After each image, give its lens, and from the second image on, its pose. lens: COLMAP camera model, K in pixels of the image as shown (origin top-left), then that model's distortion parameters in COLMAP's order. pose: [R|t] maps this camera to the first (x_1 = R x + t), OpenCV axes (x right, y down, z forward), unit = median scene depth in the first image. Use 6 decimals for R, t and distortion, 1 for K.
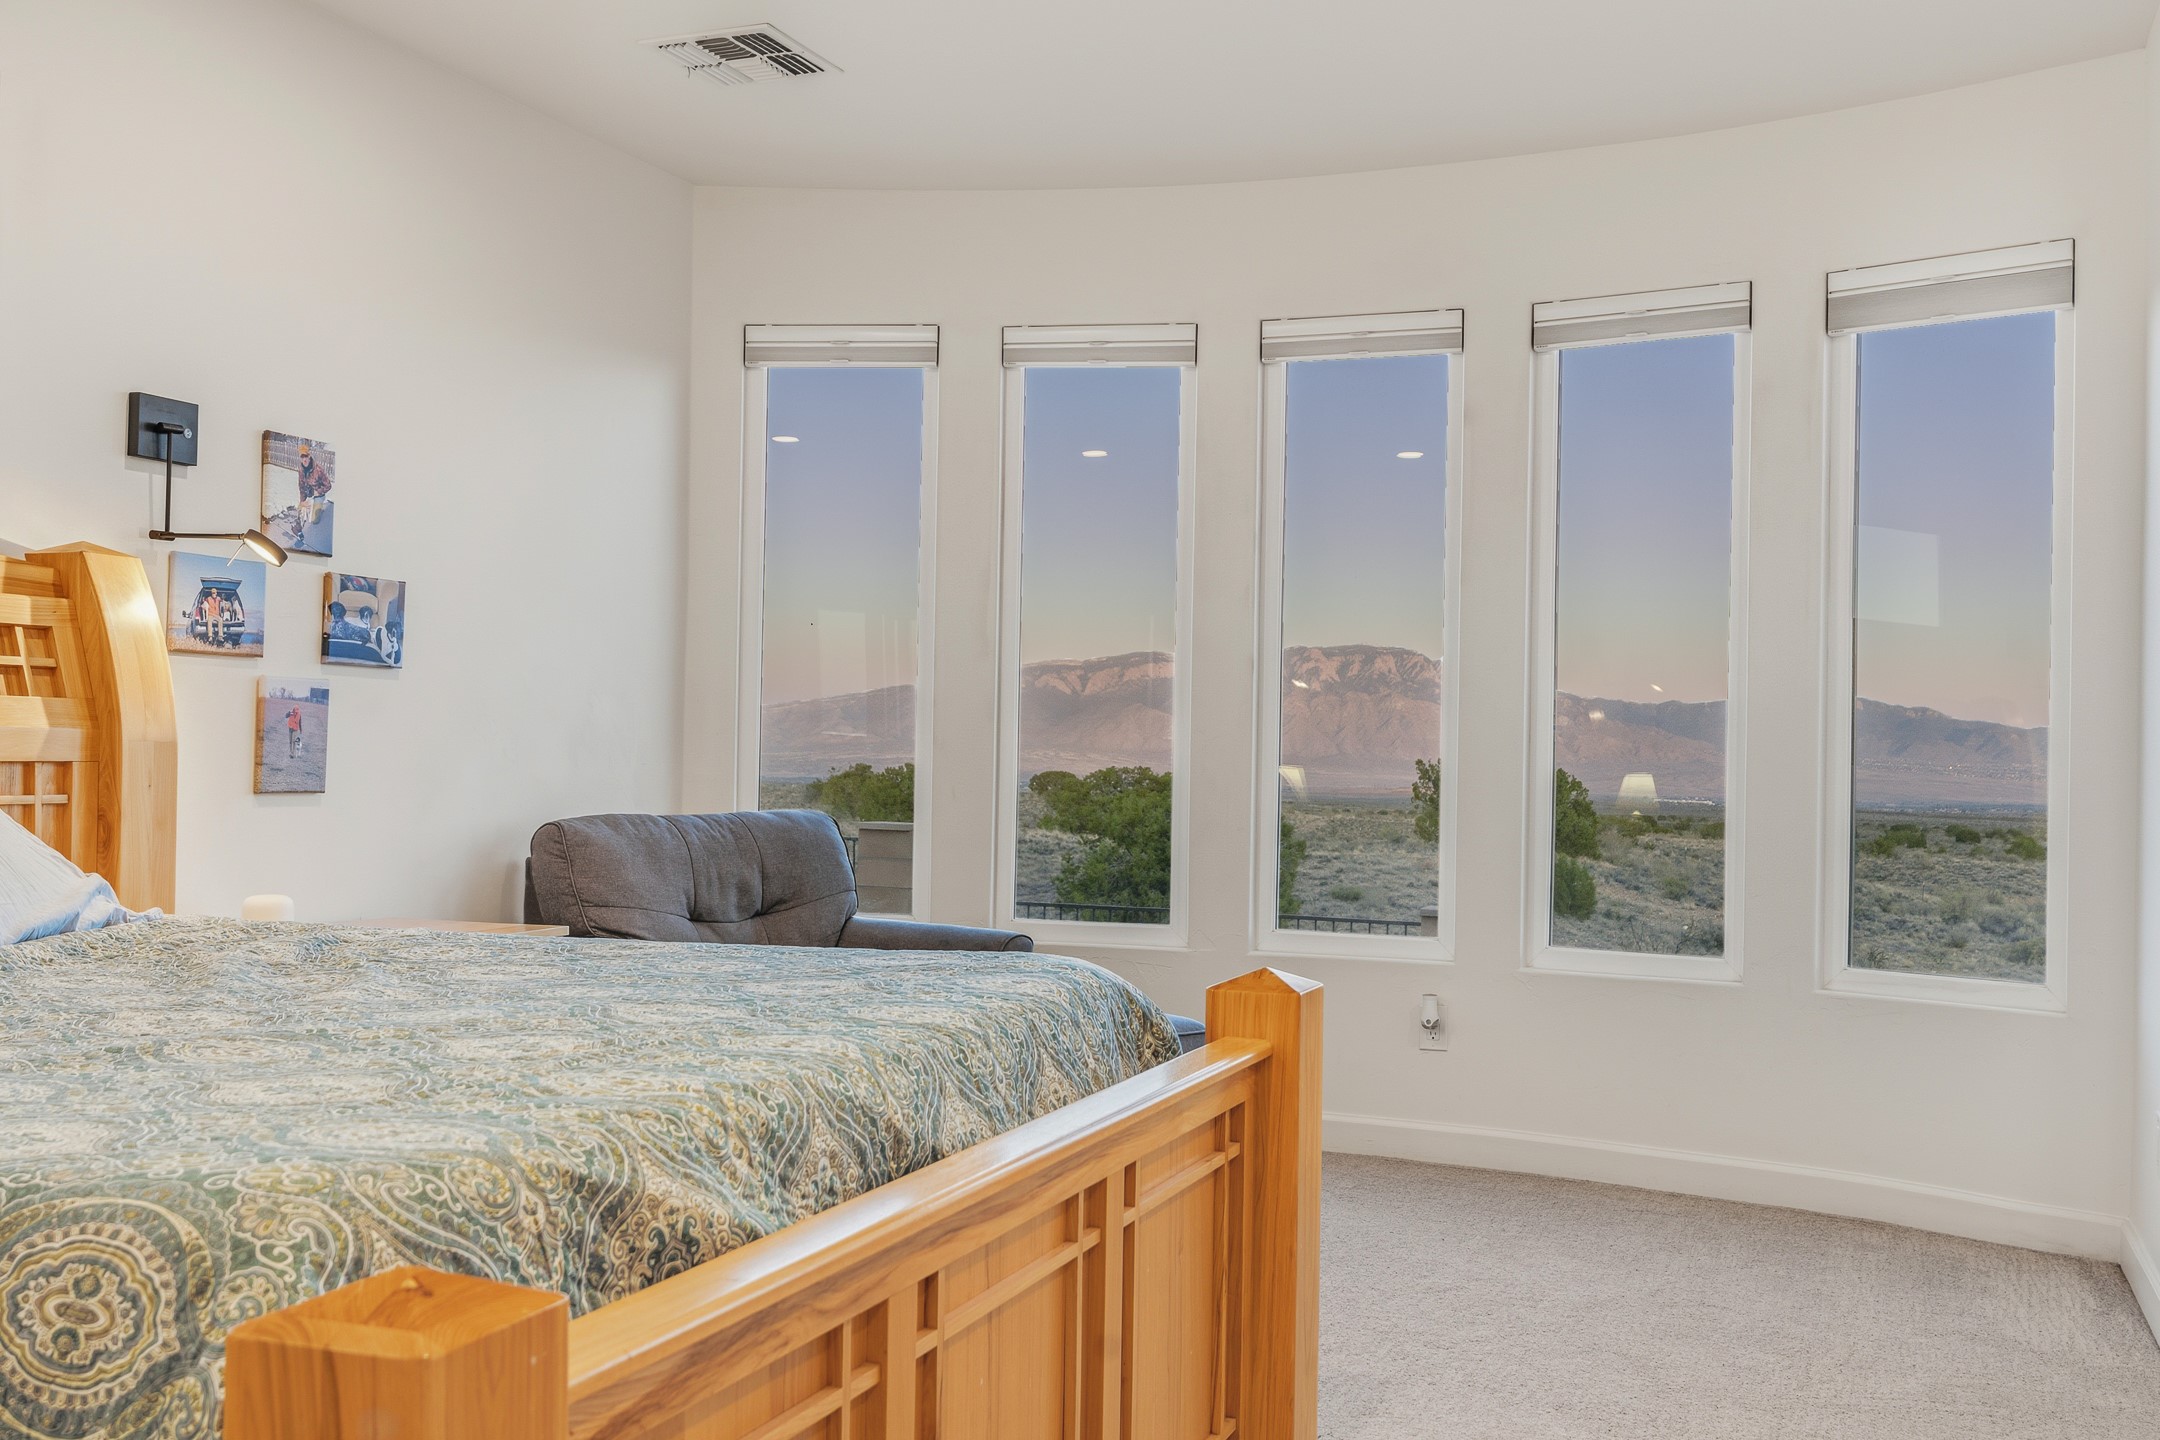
lens RADIAL K [[2045.4, 0, 1094.0], [0, 2045.4, 714.9], [0, 0, 1]] dist [0.008220, 0.000000]
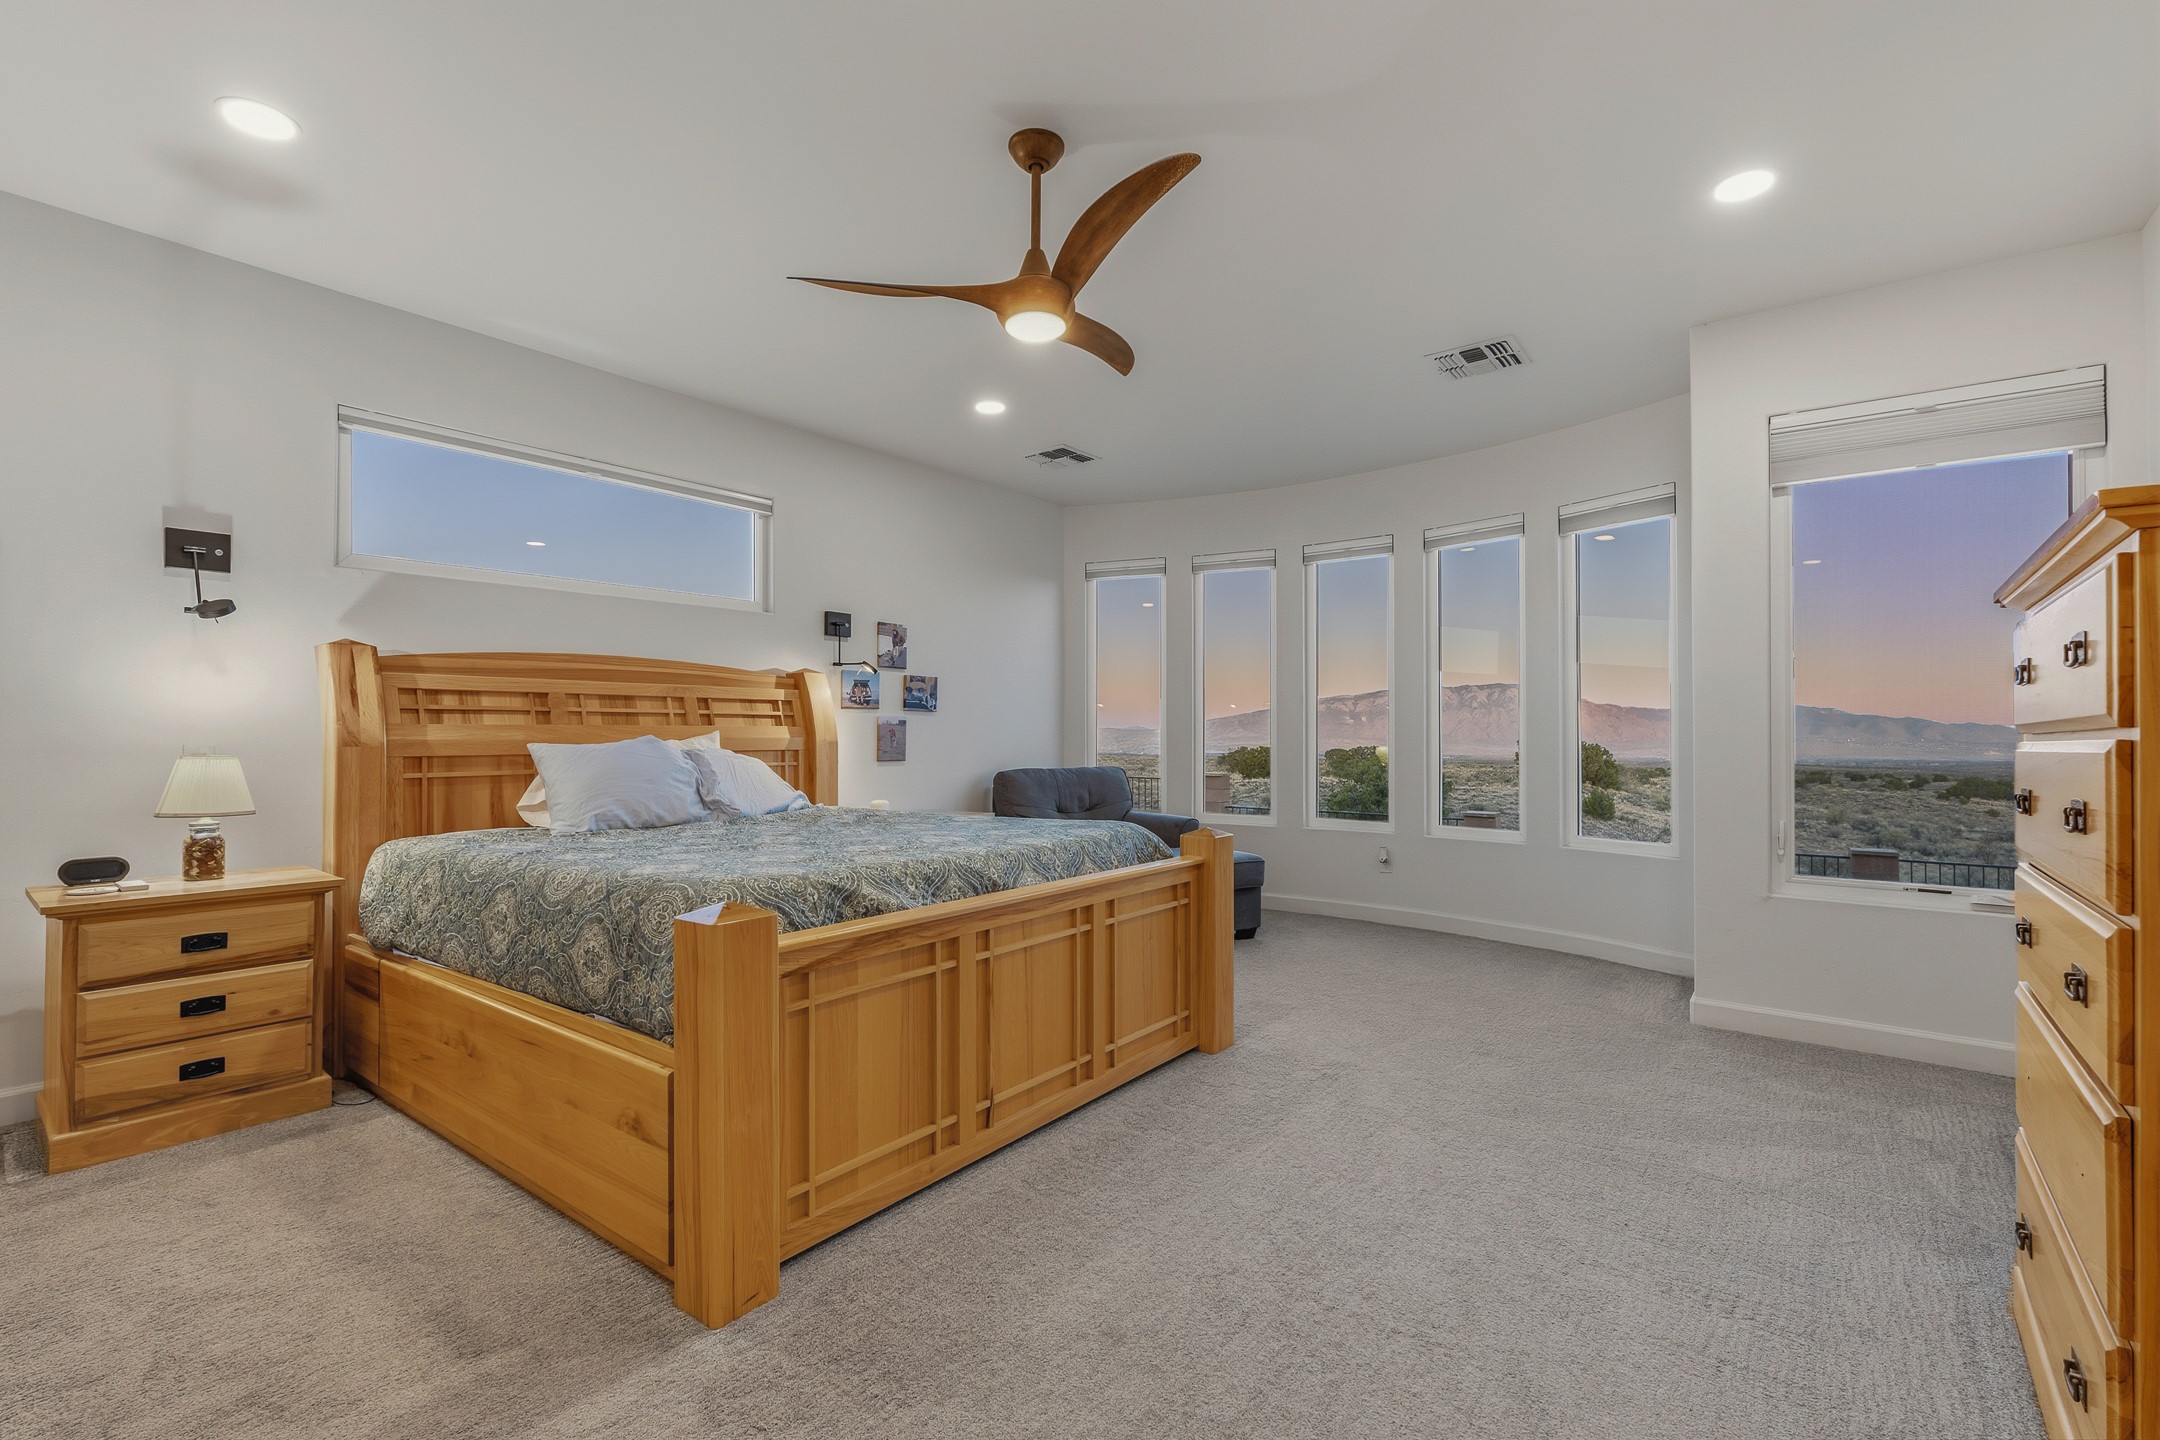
lens RADIAL K [[947.0, 0, 1092.2], [0, 947.0, 728.2], [0, 0, 1]] dist [0.005485, 0.000338]
pose [[0.961519, -0.019996, -0.274009, 0.182411], [0.021138, 0.999776, 0.001213, 0.000697], [0.273923, -0.006958, 0.961726, -0.083953]]
